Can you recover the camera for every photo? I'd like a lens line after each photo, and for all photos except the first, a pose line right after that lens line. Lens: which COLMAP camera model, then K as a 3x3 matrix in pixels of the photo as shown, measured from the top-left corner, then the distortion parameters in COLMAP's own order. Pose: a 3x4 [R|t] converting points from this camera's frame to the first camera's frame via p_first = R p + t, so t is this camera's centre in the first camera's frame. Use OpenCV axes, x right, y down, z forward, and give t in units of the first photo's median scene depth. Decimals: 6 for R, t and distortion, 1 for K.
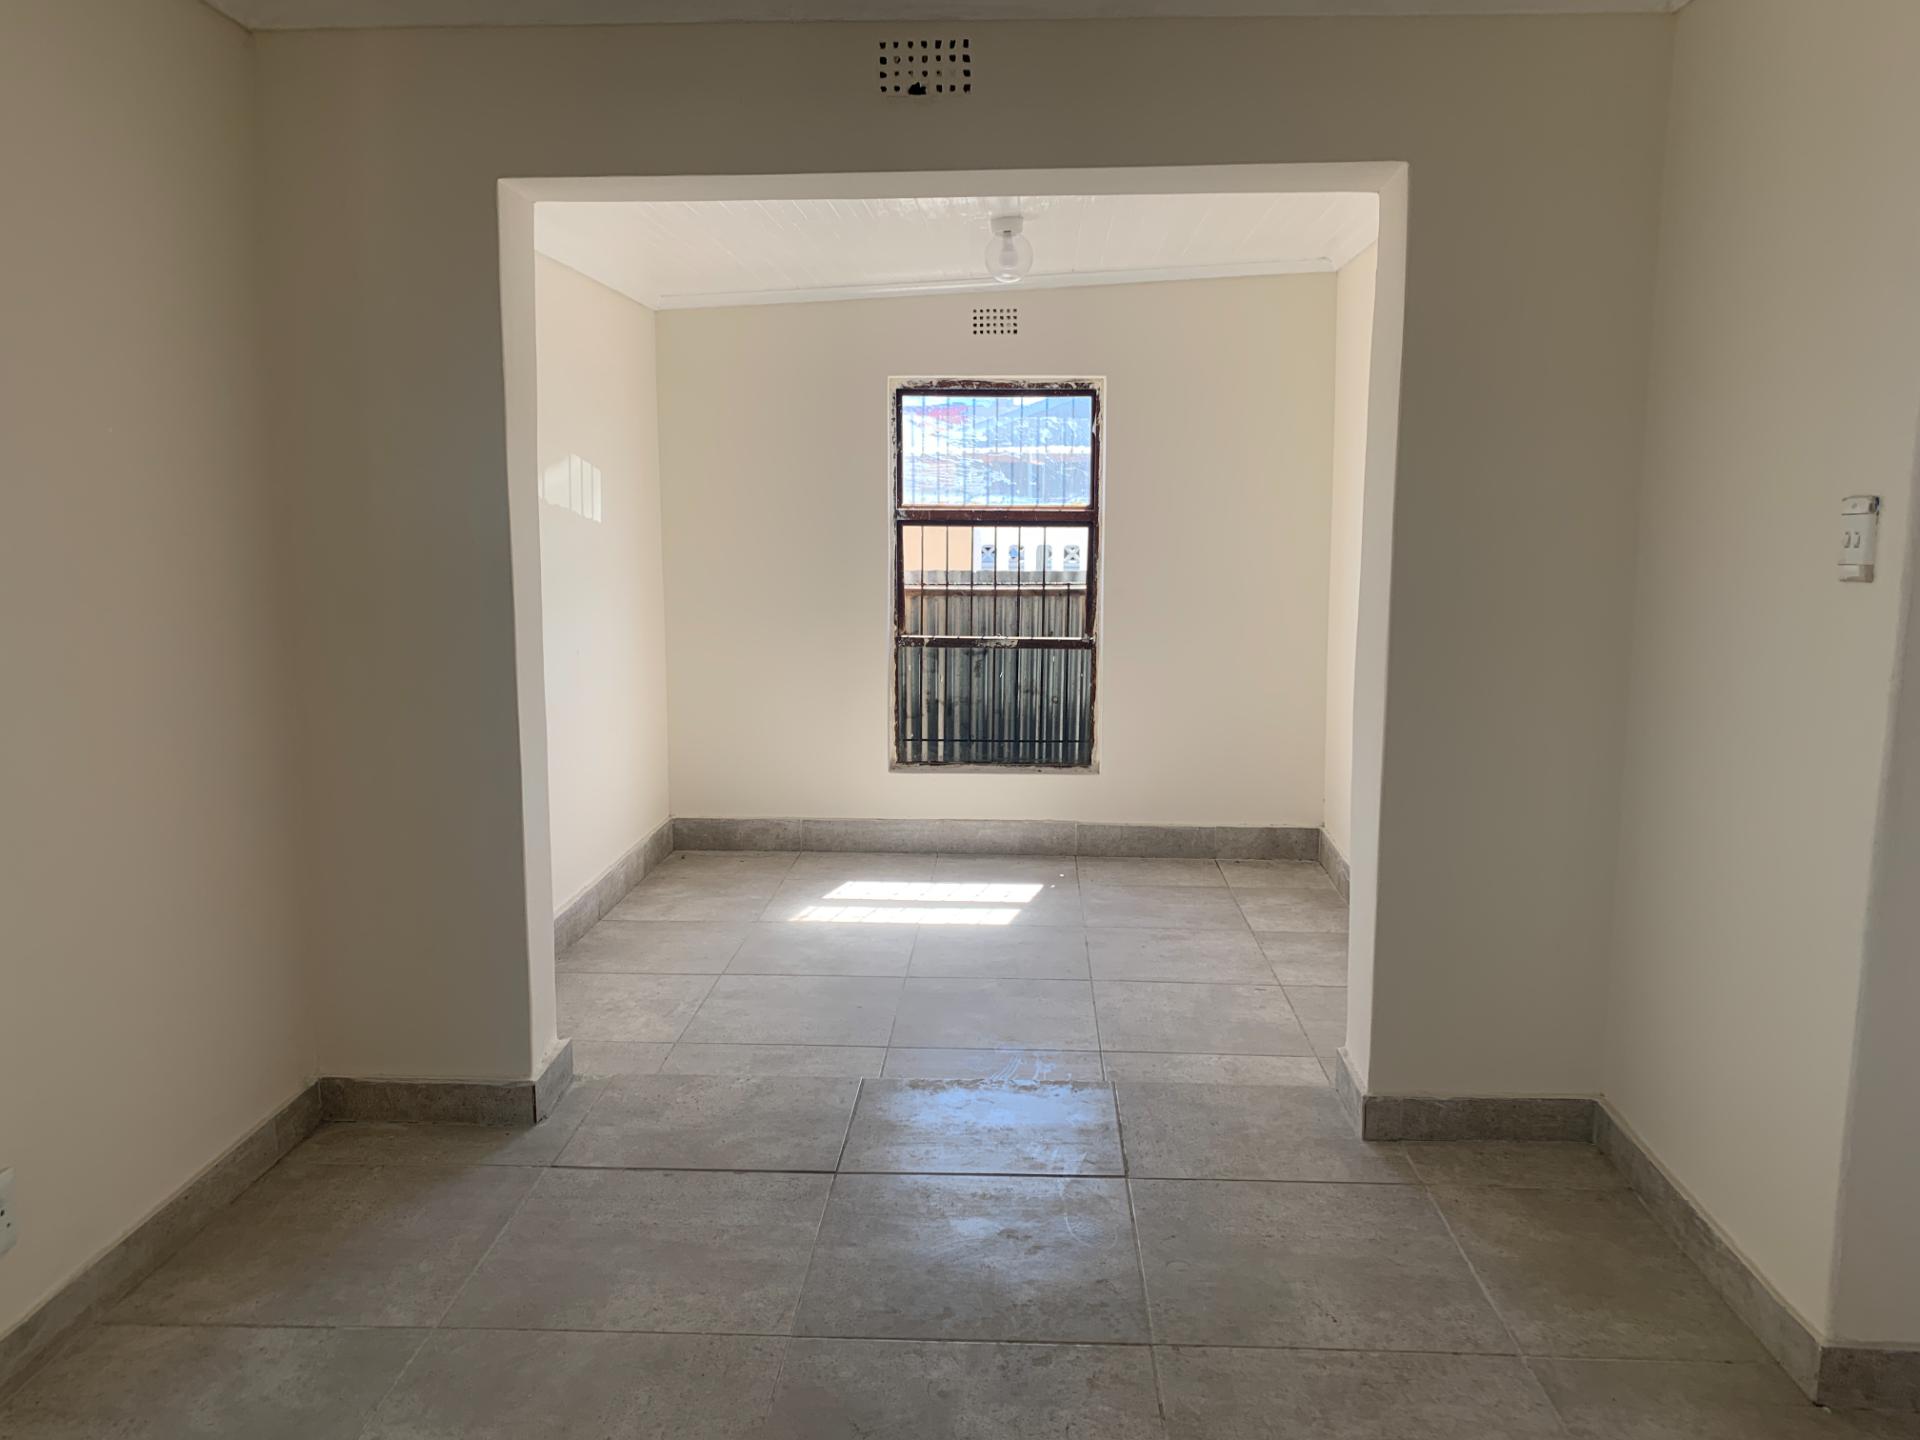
lens RADIAL K [[1465.1, 0, 953.2], [0, 1465.1, 720.6], [0, 0, 1]] dist [0.037323, -0.038298]
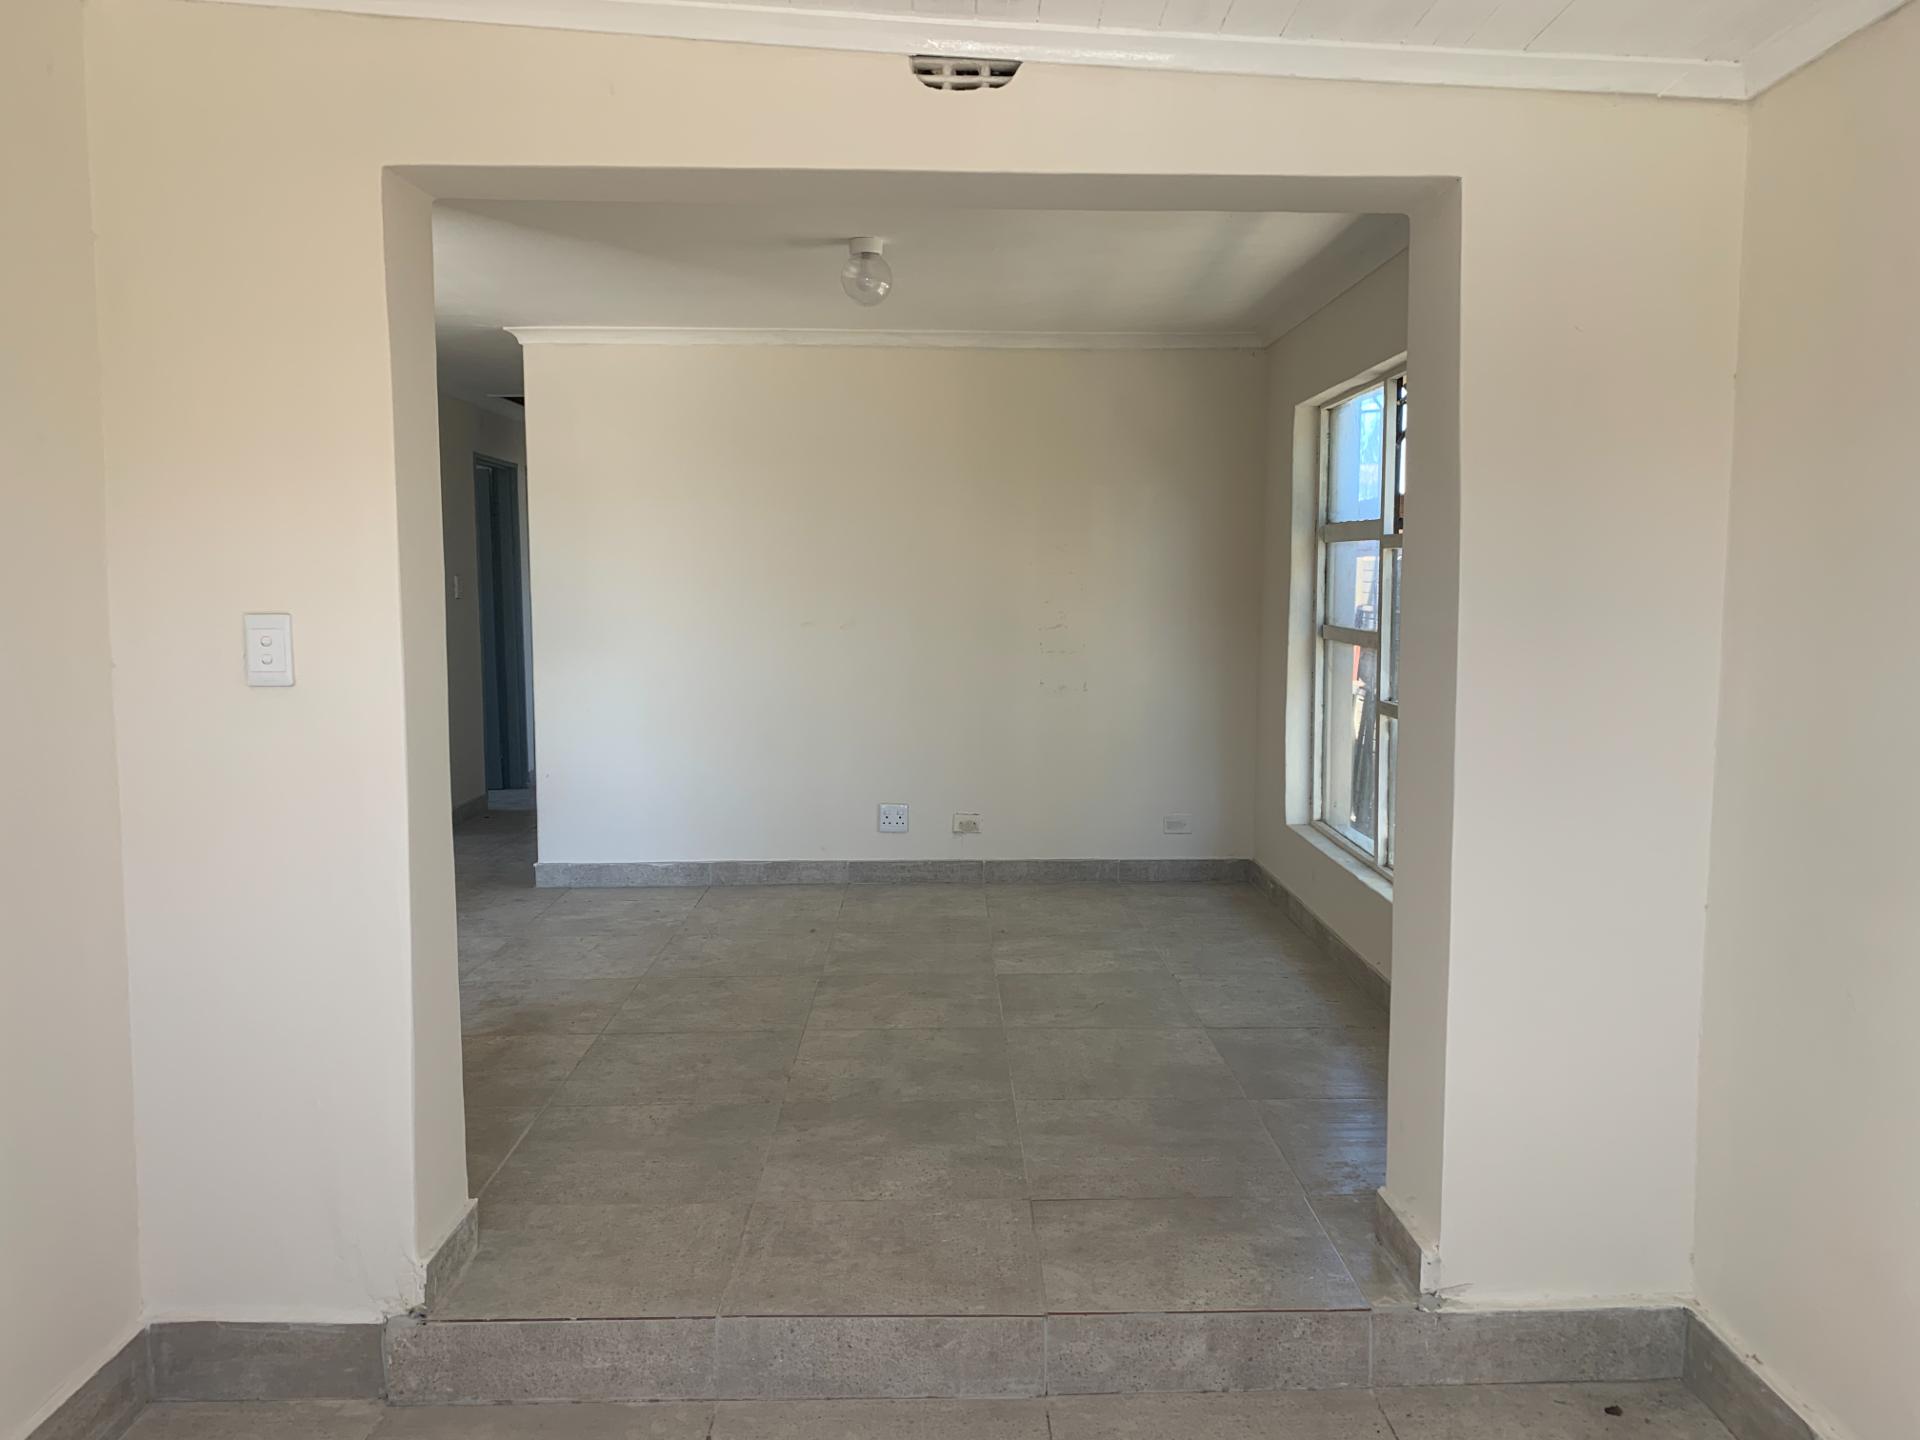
lens RADIAL K [[1465.1, 0, 968.5], [0, 1465.1, 721.2], [0, 0, 1]] dist [0.037323, -0.038298]
pose [[-0.997481, 0.006562, -0.070630, 0.041710], [-0.010767, 0.970170, 0.242187, -0.319268], [0.070112, 0.242337, -0.967655, 2.234494]]
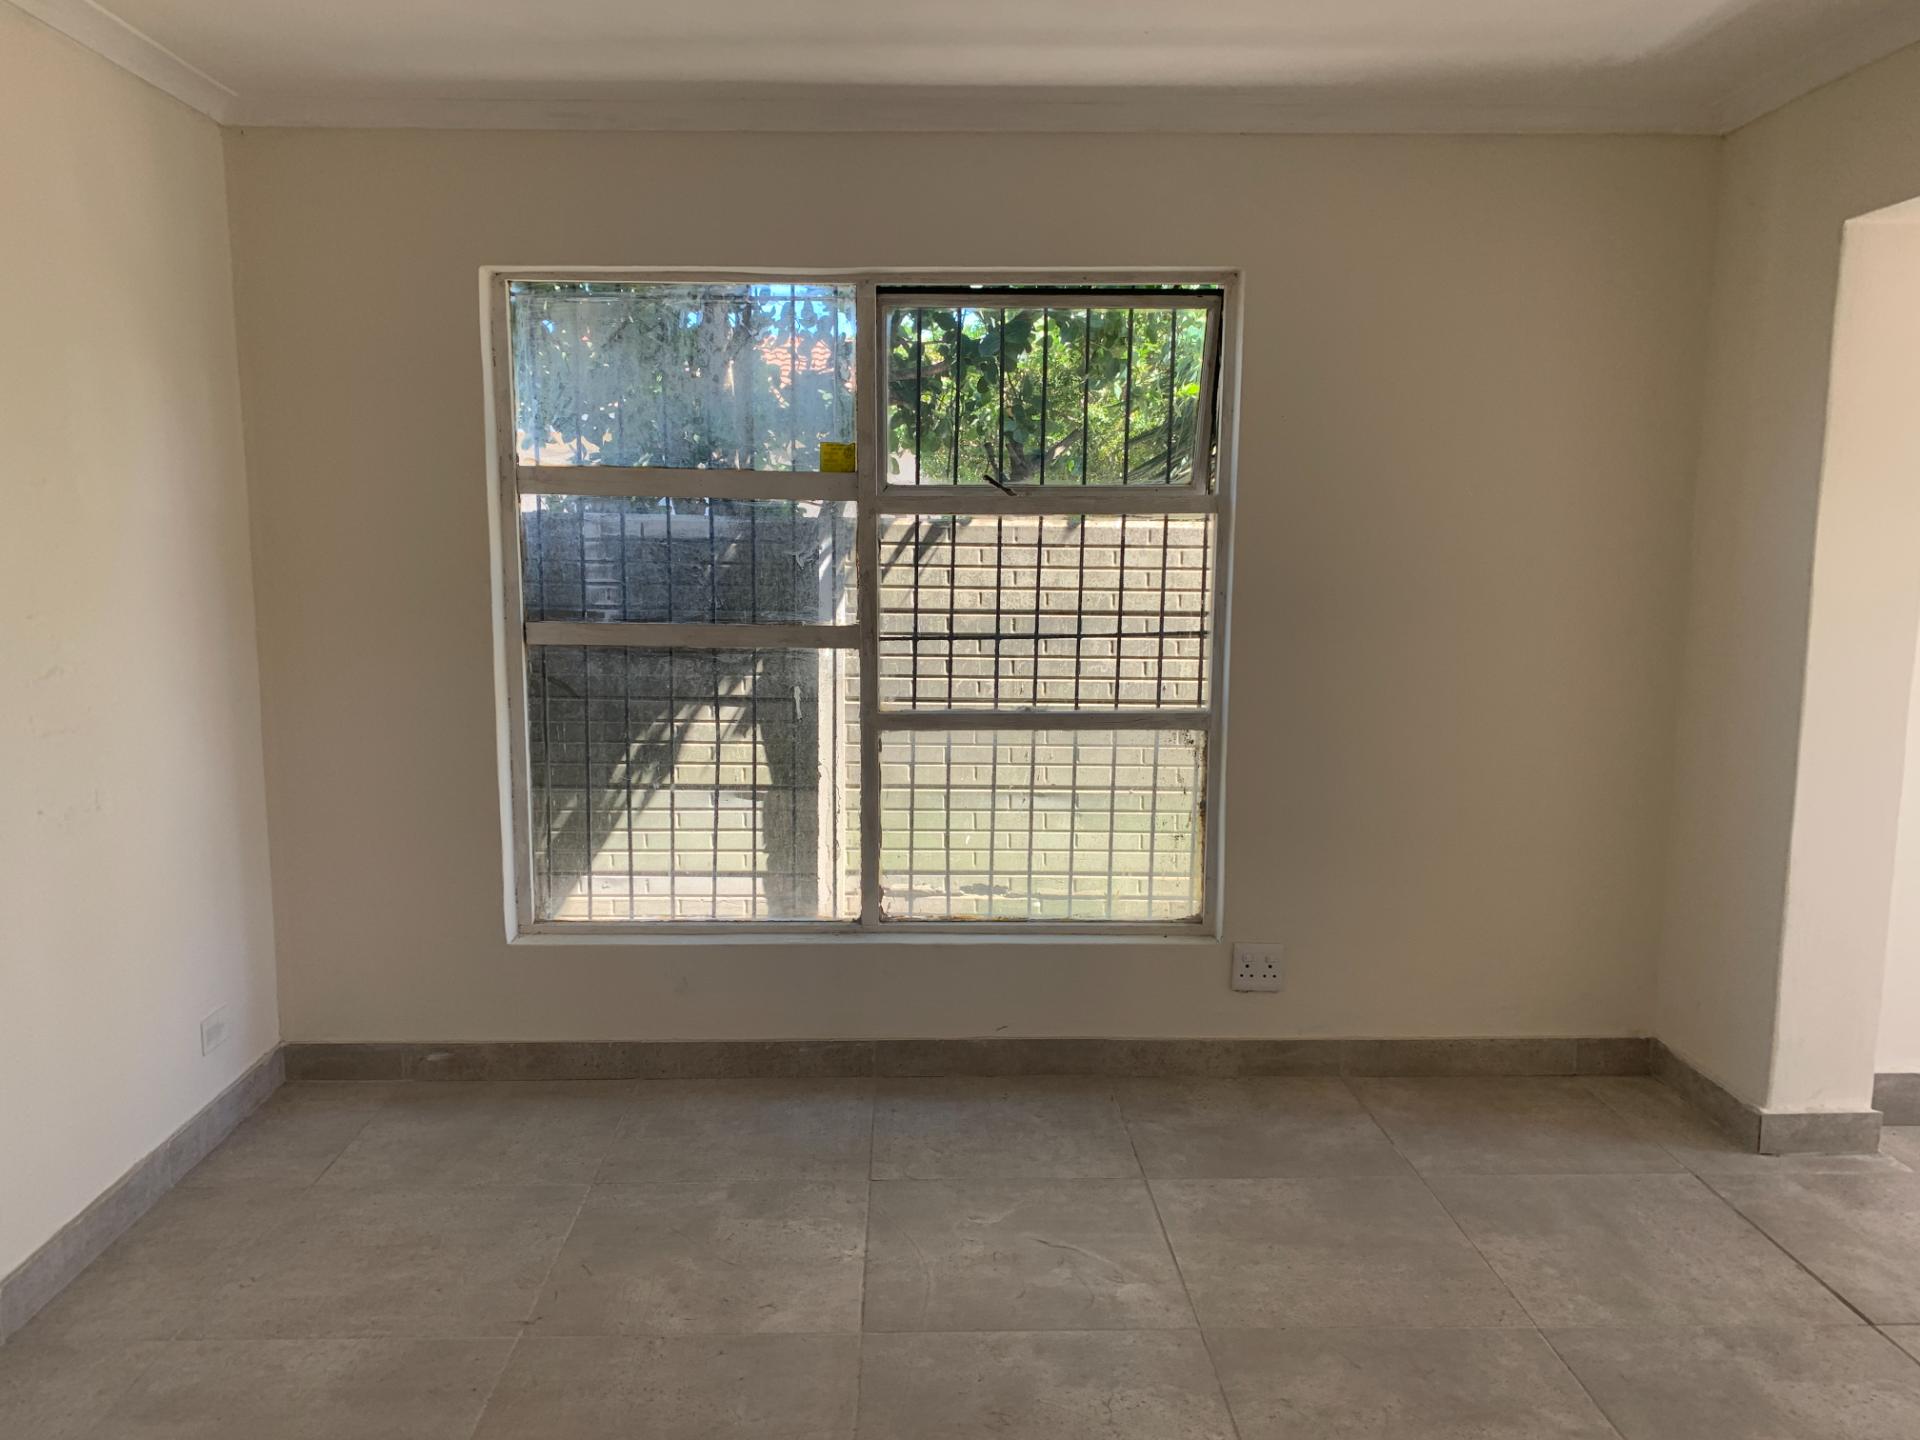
lens RADIAL K [[1465.1, 0, 955.5], [0, 1465.1, 720.0], [0, 0, 1]] dist [0.037323, -0.038298]
pose [[0.076901, 0.135901, -0.987733, 0.797535], [-0.151235, 0.980794, 0.123171, -0.076535], [0.985502, 0.139908, 0.095977, 0.392074]]
